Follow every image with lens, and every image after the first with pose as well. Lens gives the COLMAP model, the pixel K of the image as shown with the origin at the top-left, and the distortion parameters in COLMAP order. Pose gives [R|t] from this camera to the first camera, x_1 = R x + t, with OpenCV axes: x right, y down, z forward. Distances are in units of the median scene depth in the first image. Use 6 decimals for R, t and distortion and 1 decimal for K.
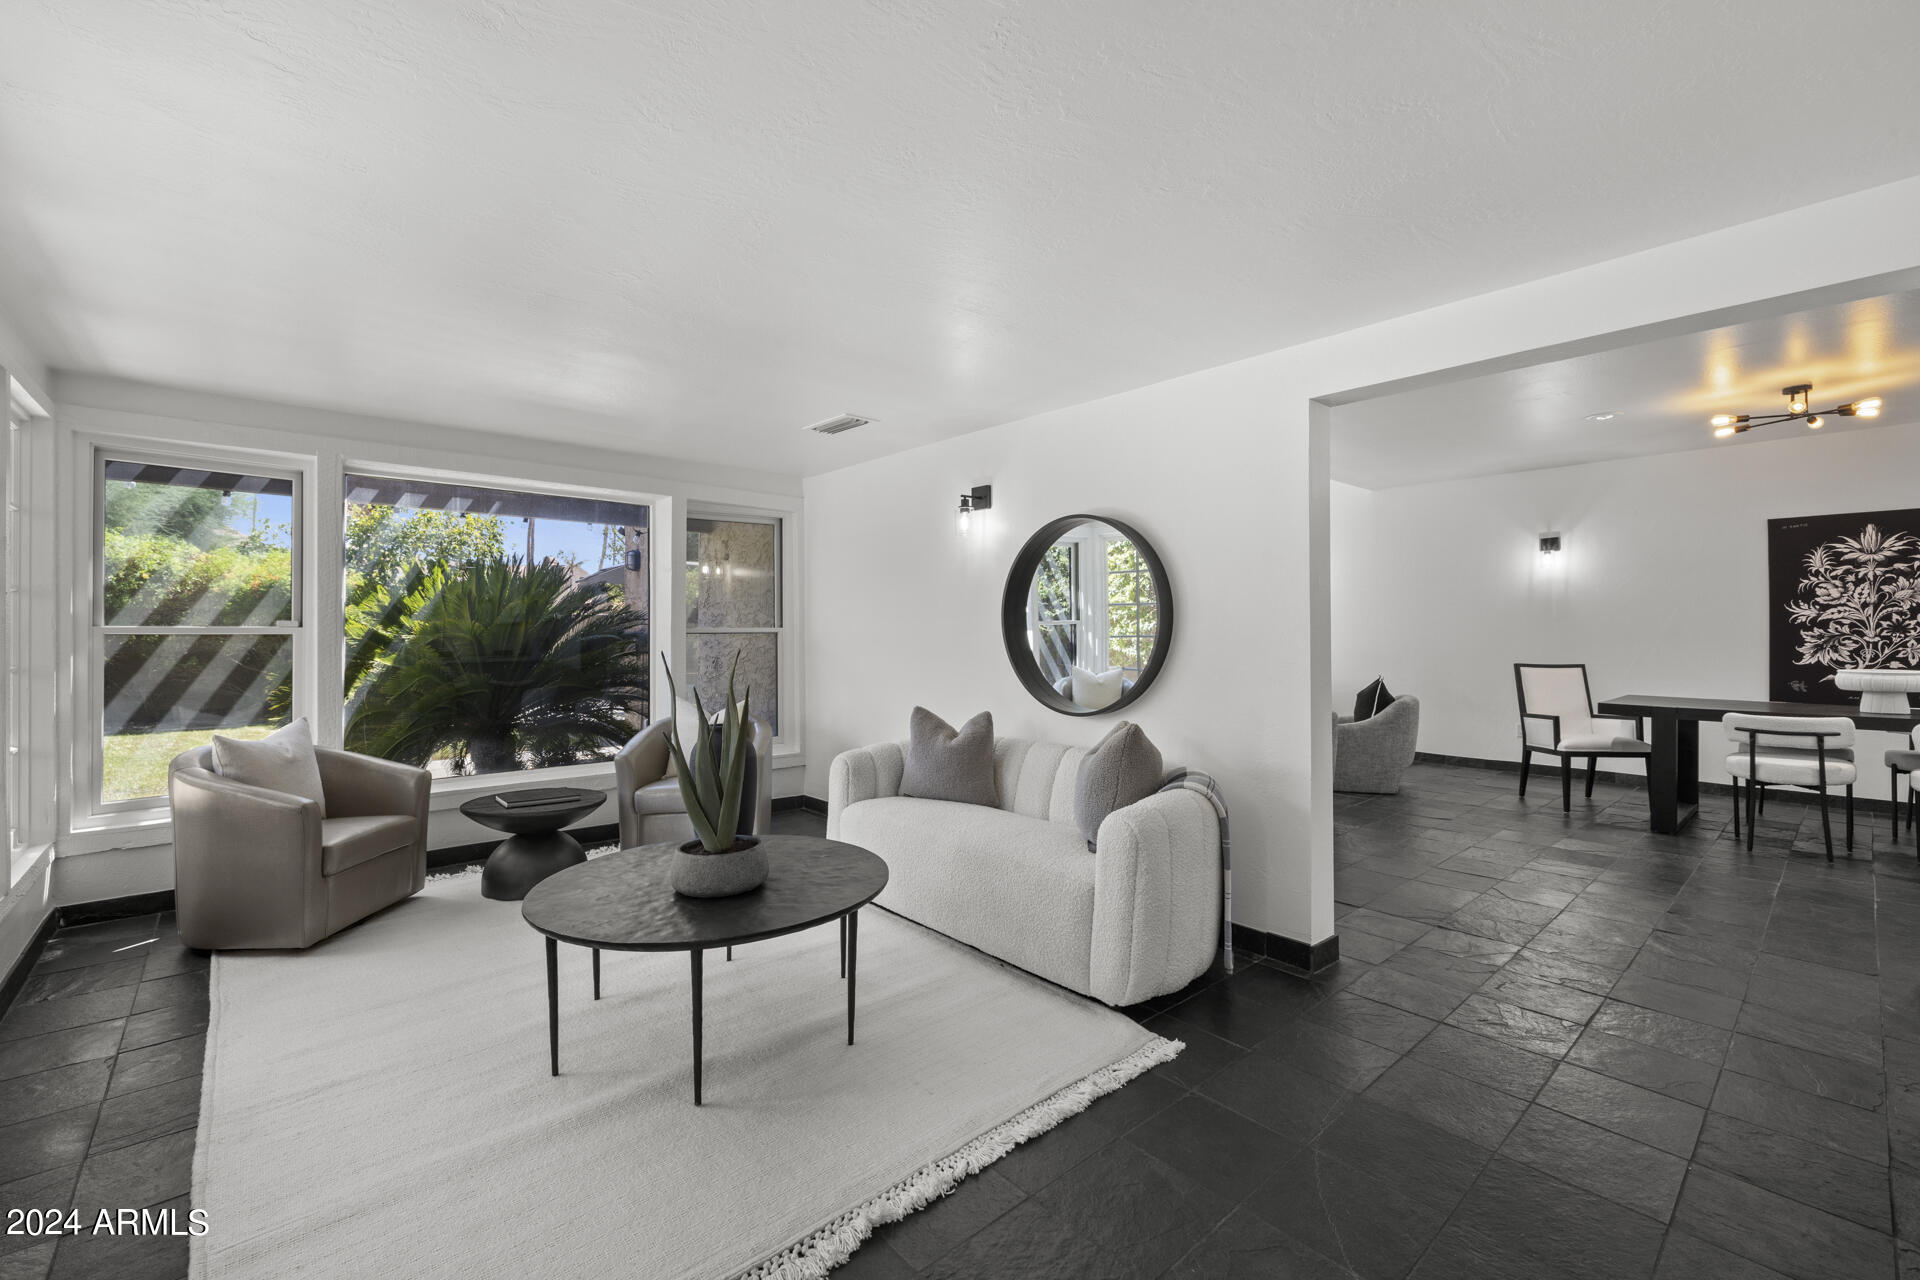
lens RADIAL K [[819.6, 0, 955.9], [0, 819.6, 629.0], [0, 0, 1]] dist [0.002370, 0.000521]
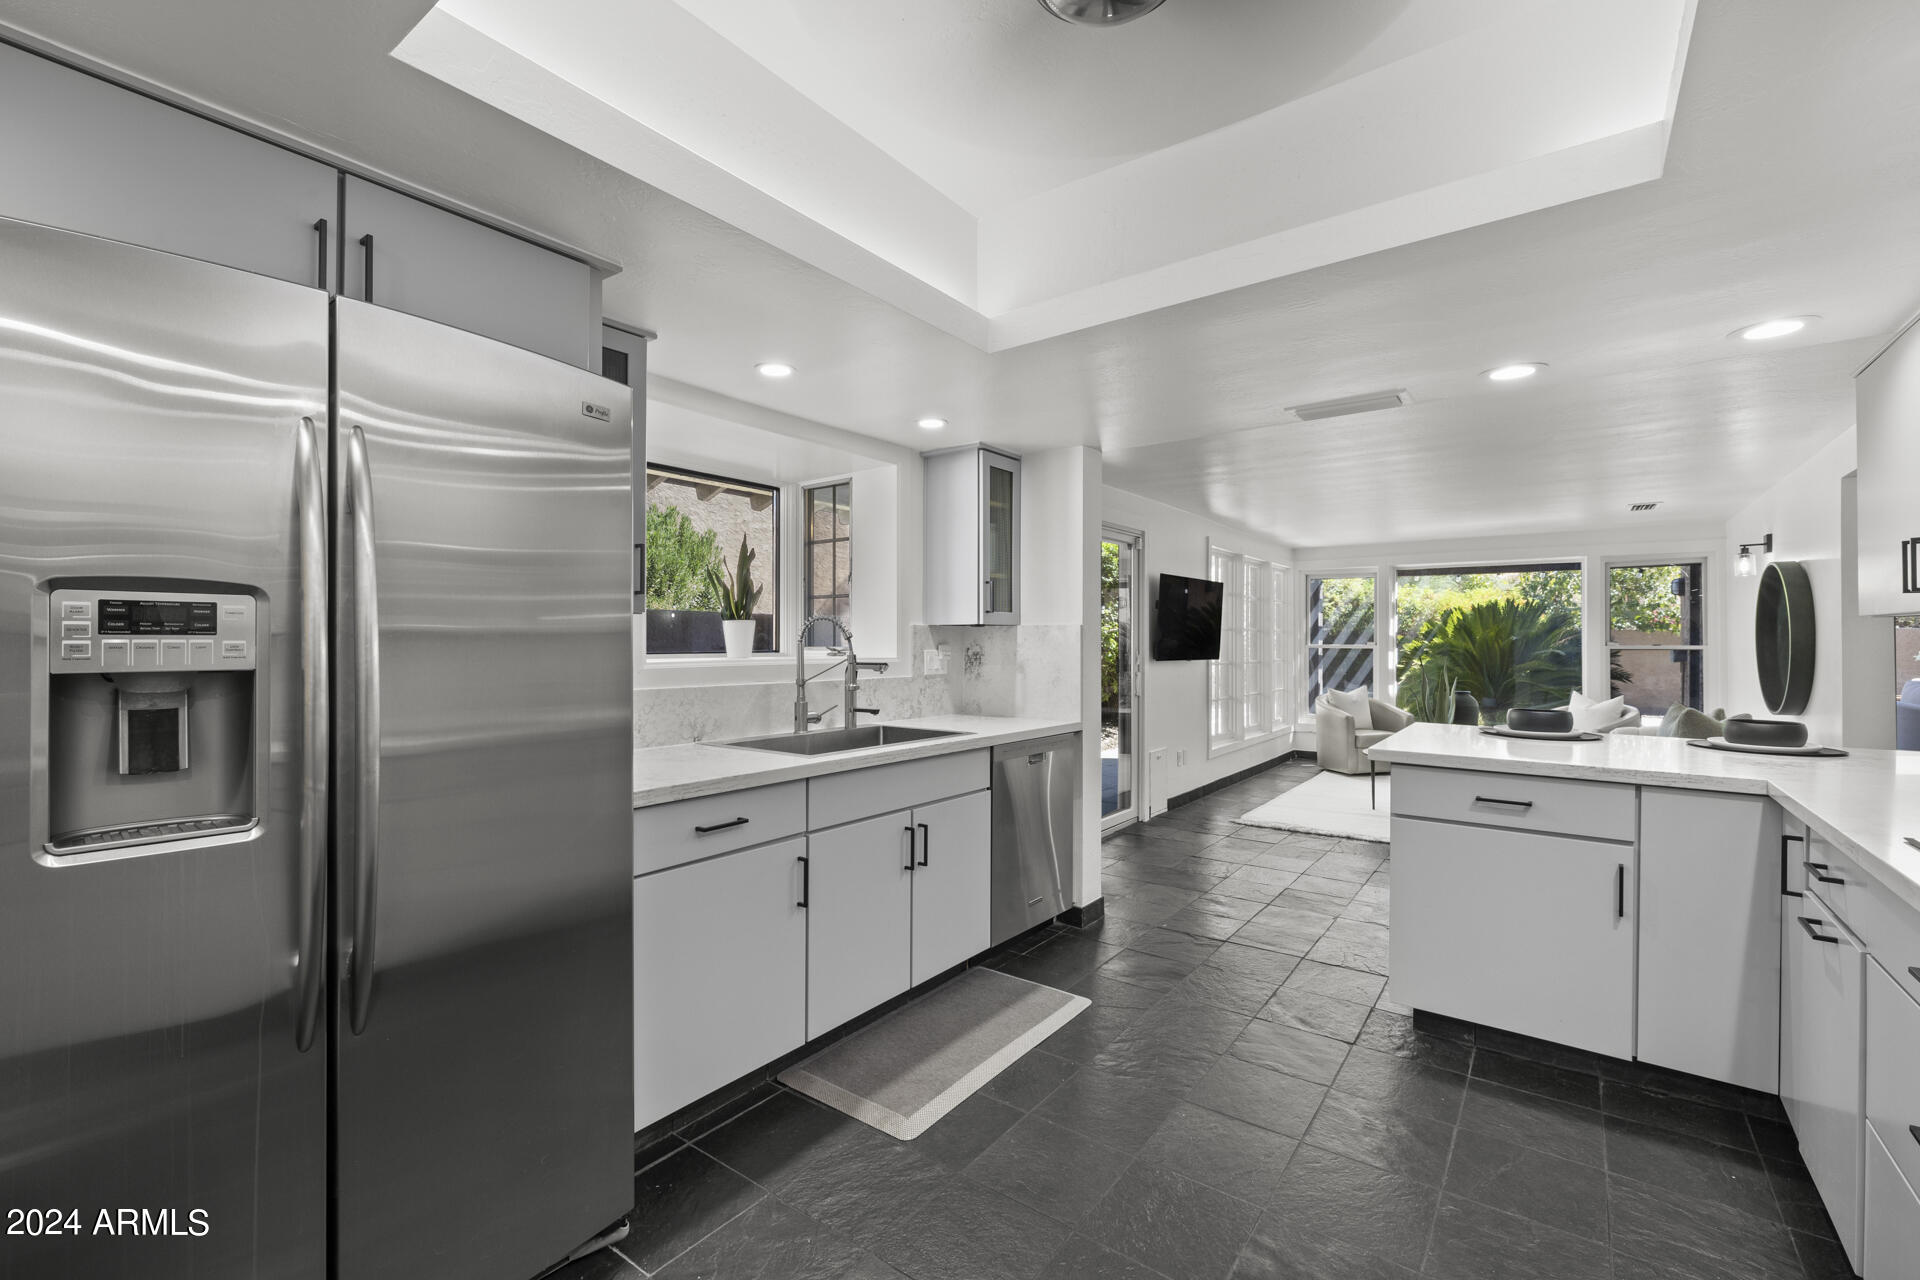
lens RADIAL K [[811.7, 0, 960.0], [0, 811.7, 640.0], [0, 0, 1]] dist [-0.003454, 0.000289]
pose [[0.217820, -0.002638, -0.975985, 1.060247], [0.002041, 0.999995, -0.002247, -0.013102], [0.975987, -0.001503, 0.217825, -0.537408]]
